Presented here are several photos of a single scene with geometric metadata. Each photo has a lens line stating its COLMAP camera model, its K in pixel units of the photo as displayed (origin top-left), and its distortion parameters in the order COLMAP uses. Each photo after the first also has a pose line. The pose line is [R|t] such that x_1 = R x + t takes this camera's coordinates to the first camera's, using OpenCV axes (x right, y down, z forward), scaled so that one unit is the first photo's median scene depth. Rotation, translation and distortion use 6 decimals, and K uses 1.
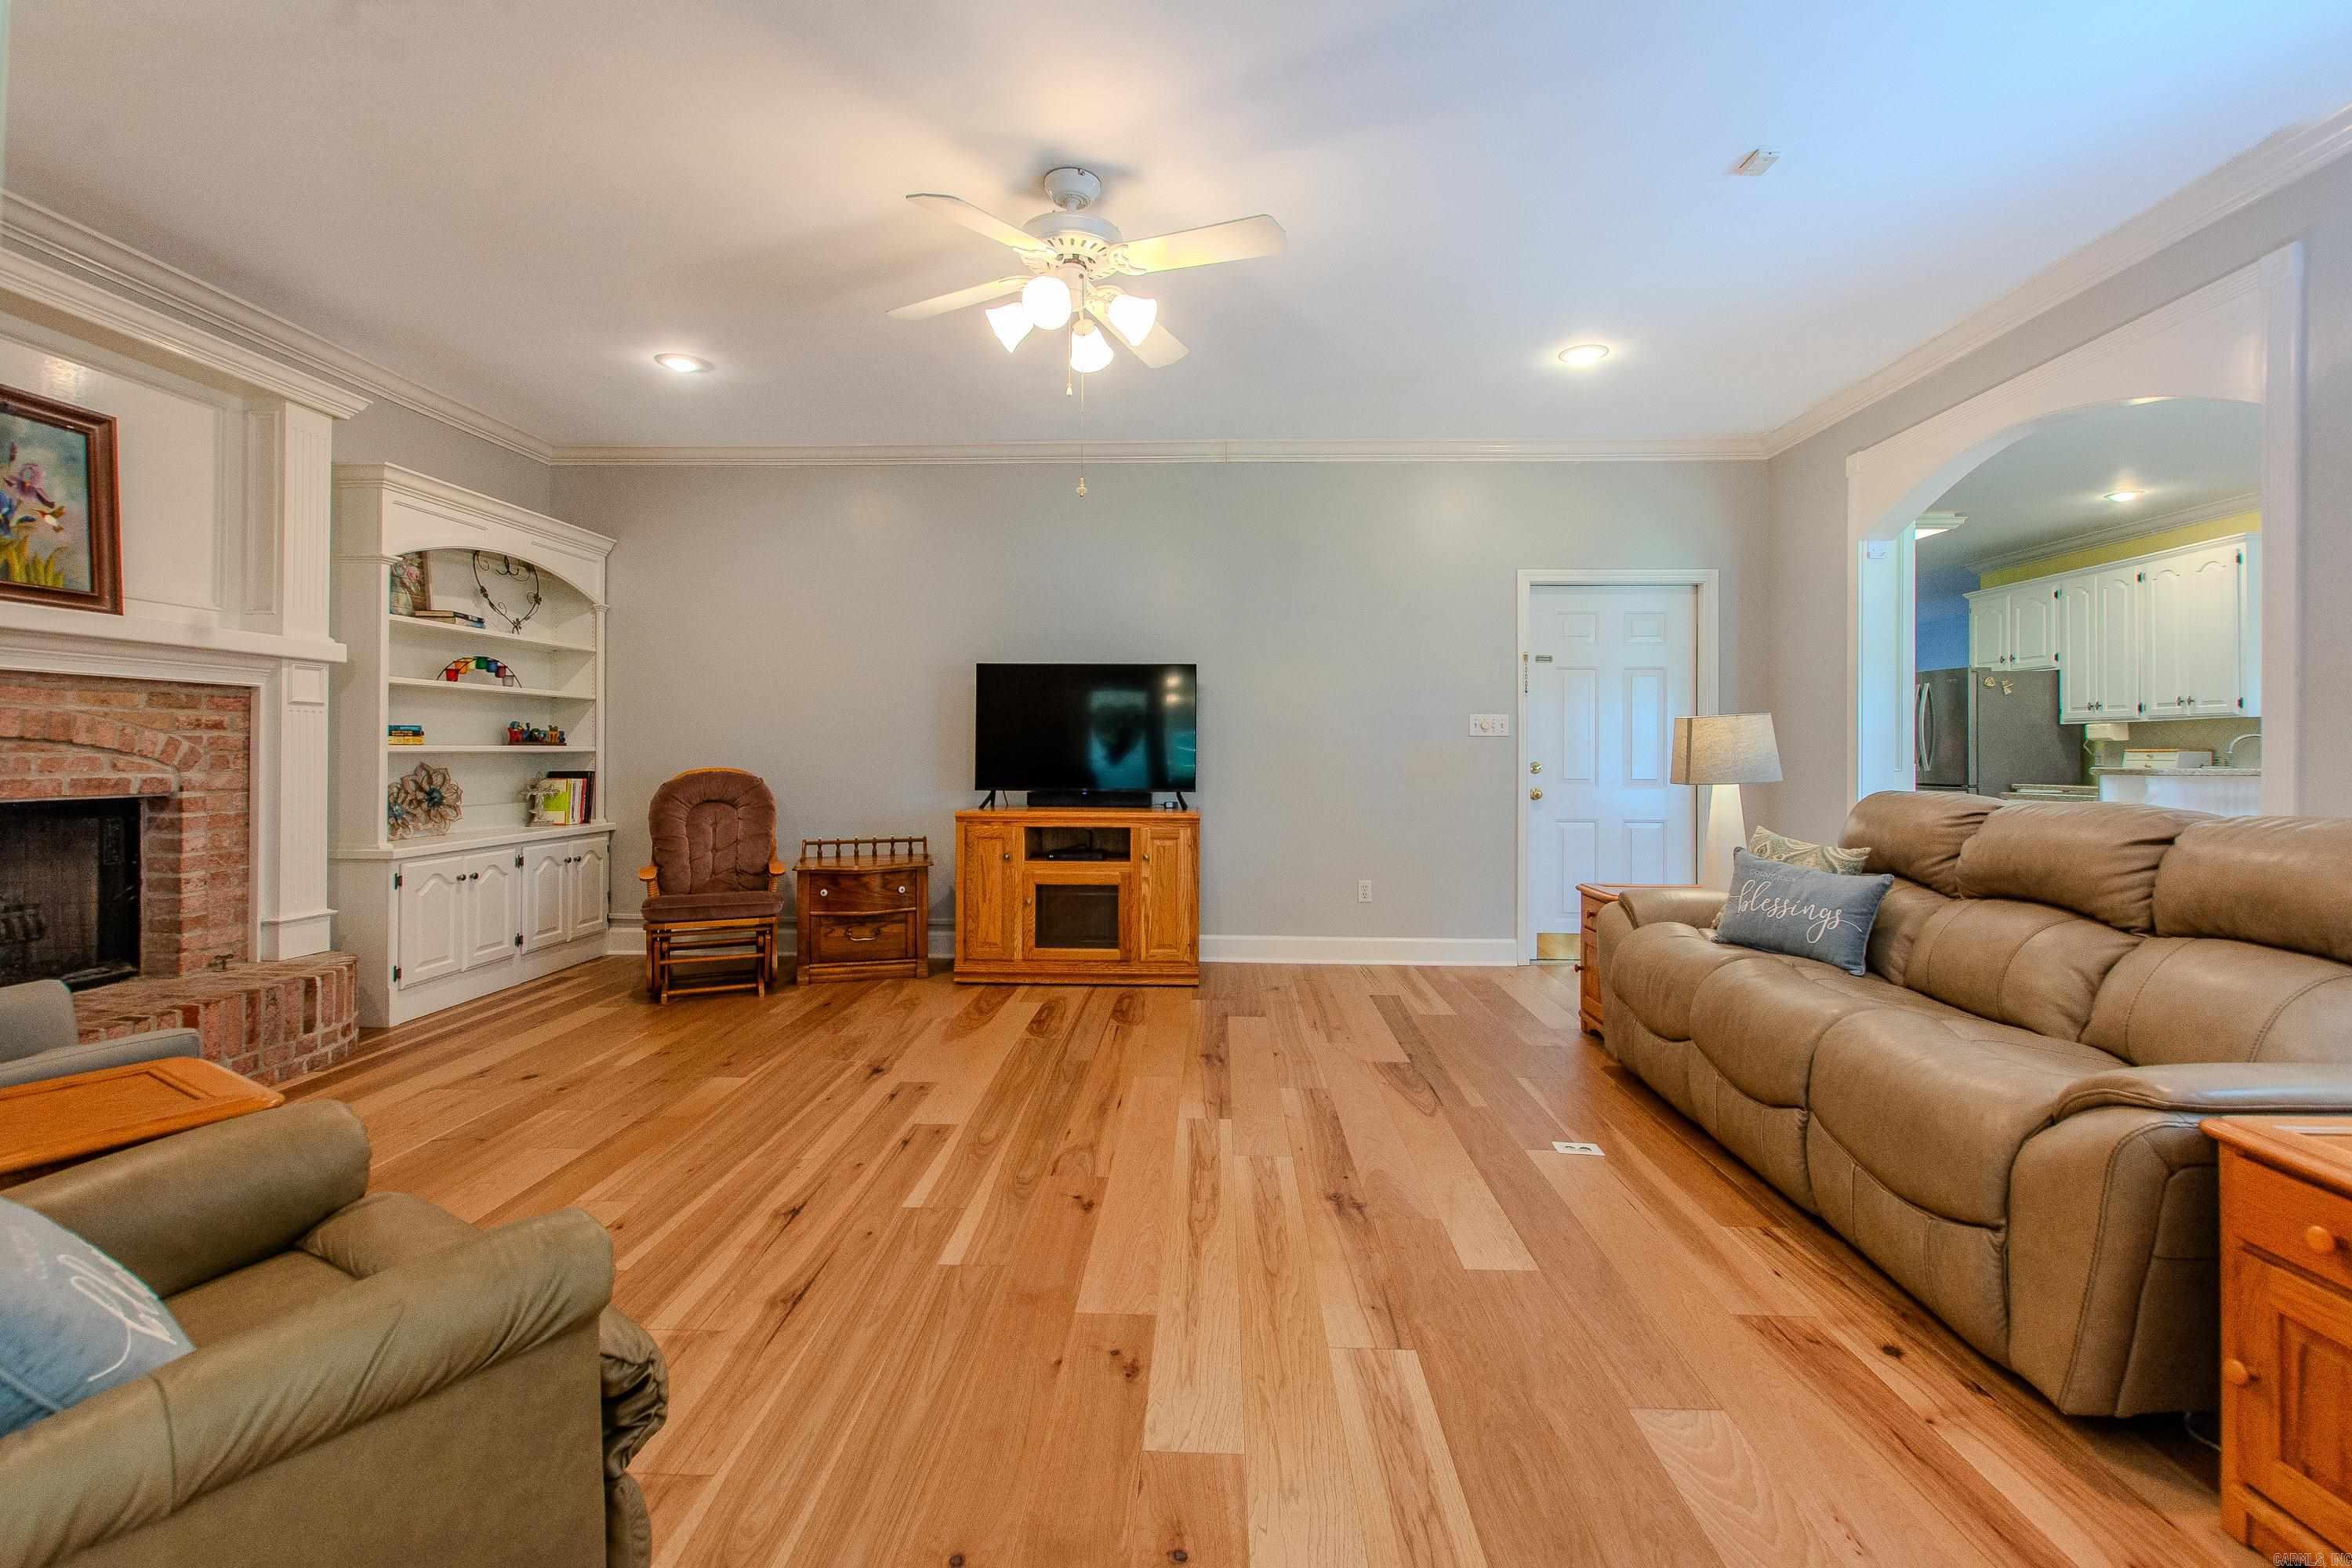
lens RADIAL K [[1042.7, 0, 1186.8], [0, 1042.7, 763.1], [0, 0, 1]] dist [0.000033, 0.000707]
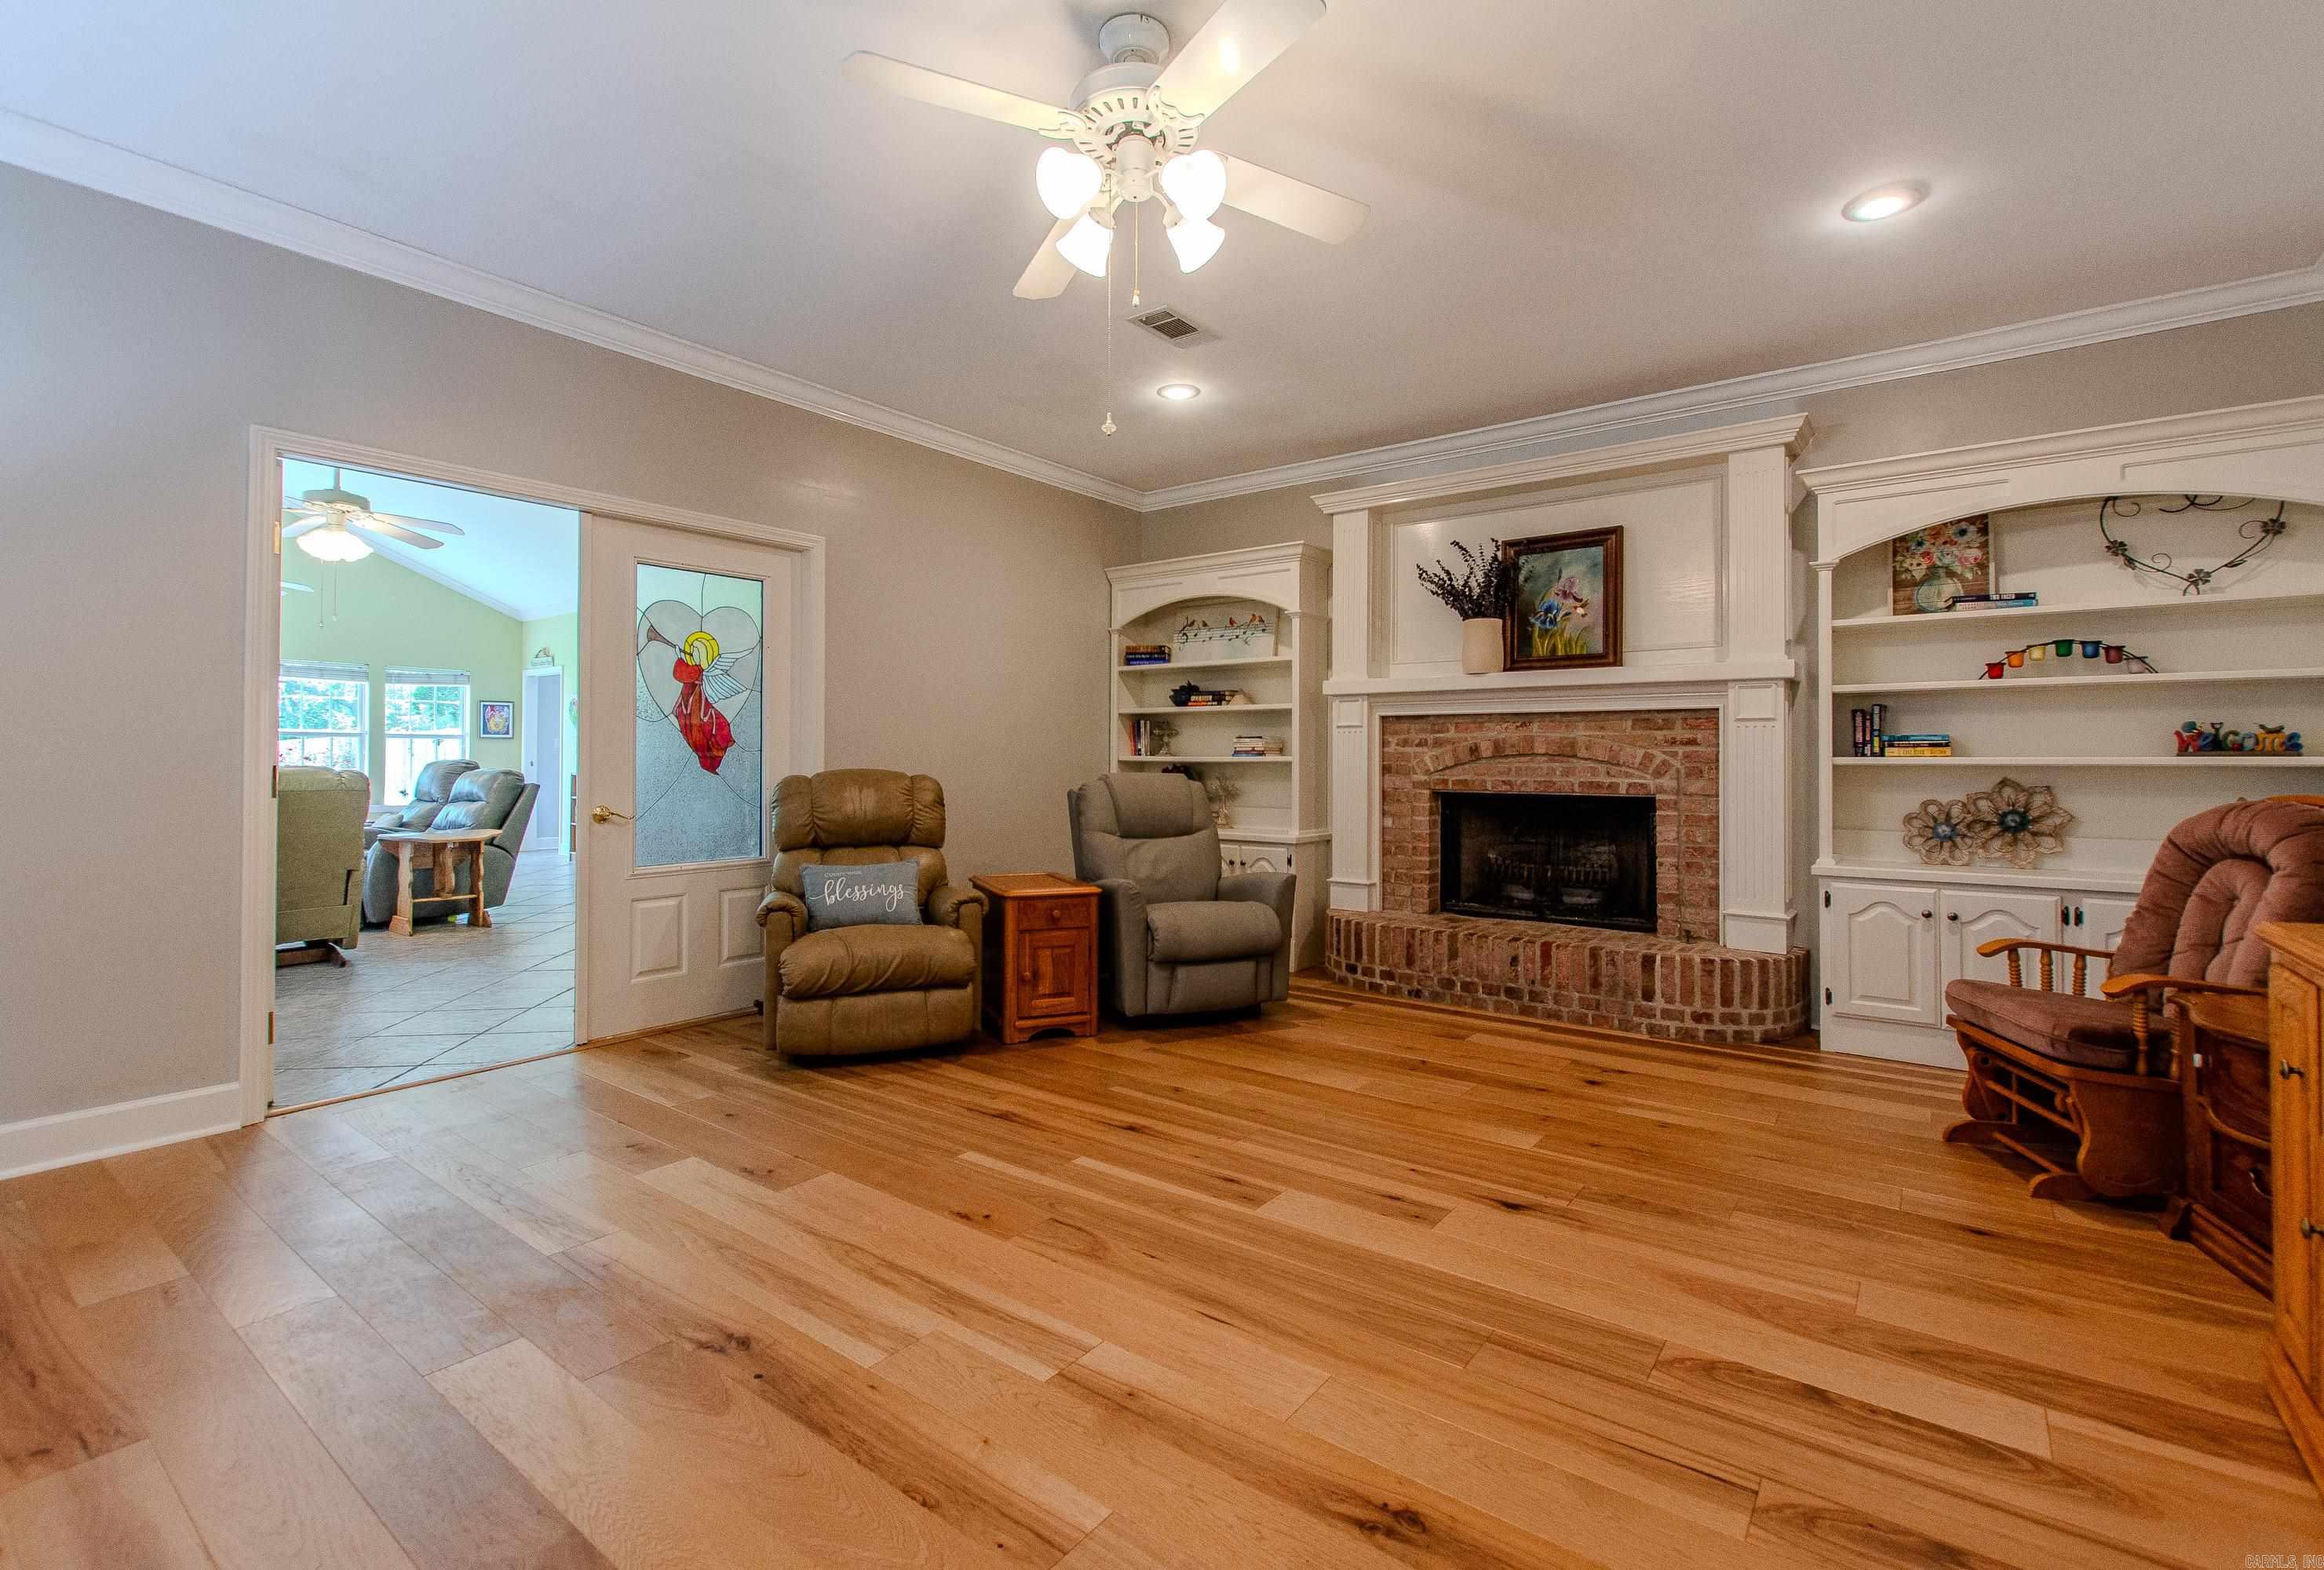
lens RADIAL K [[1026.6, 0, 1169.7], [0, 1026.6, 751.2], [0, 0, 1]] dist [0.014000, -0.009769]
pose [[-0.579223, -0.015869, -0.815015, 0.452623], [-0.016911, 0.999829, -0.007449, -0.006381], [0.814994, 0.009468, -0.579392, 1.316912]]
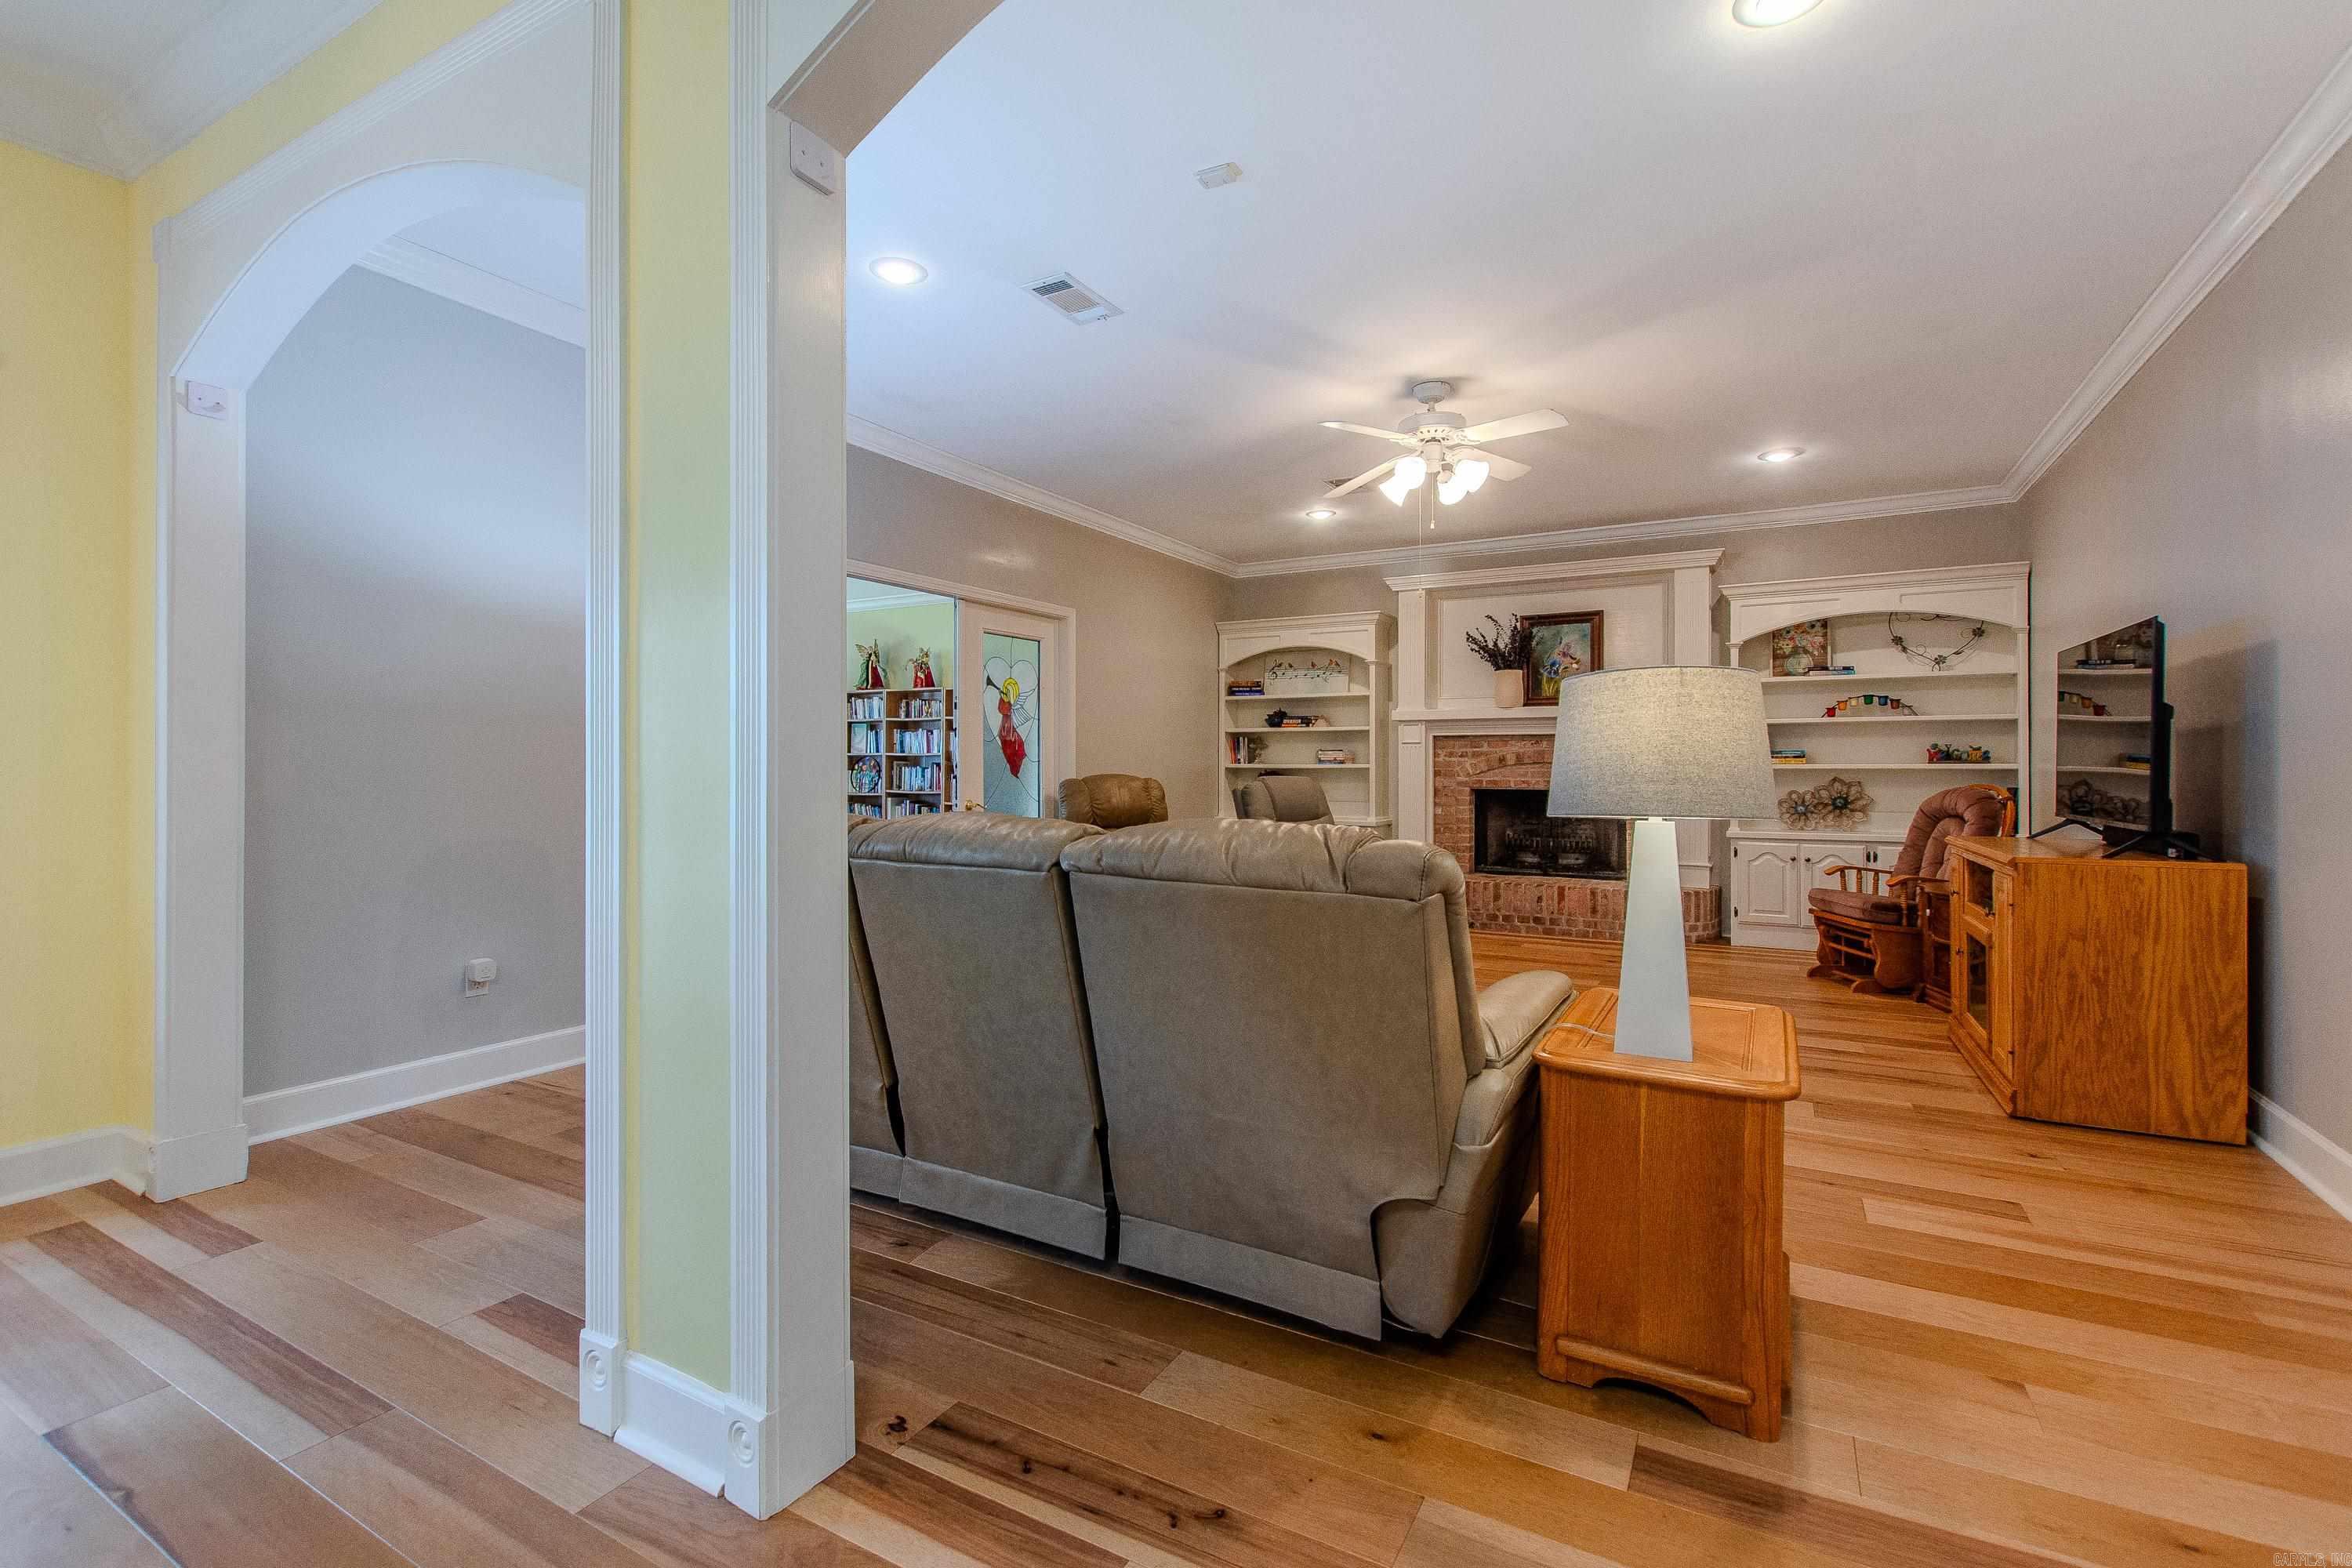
lens RADIAL K [[1055.8, 0, 1169.5], [0, 1055.8, 771.1], [0, 0, 1]] dist [0.000921, 0.000341]
pose [[-0.465881, -0.003864, -0.884839, 1.274414], [-0.014297, 0.999893, 0.003161, 0.000187], [0.884732, 0.014123, -0.465886, 1.229894]]
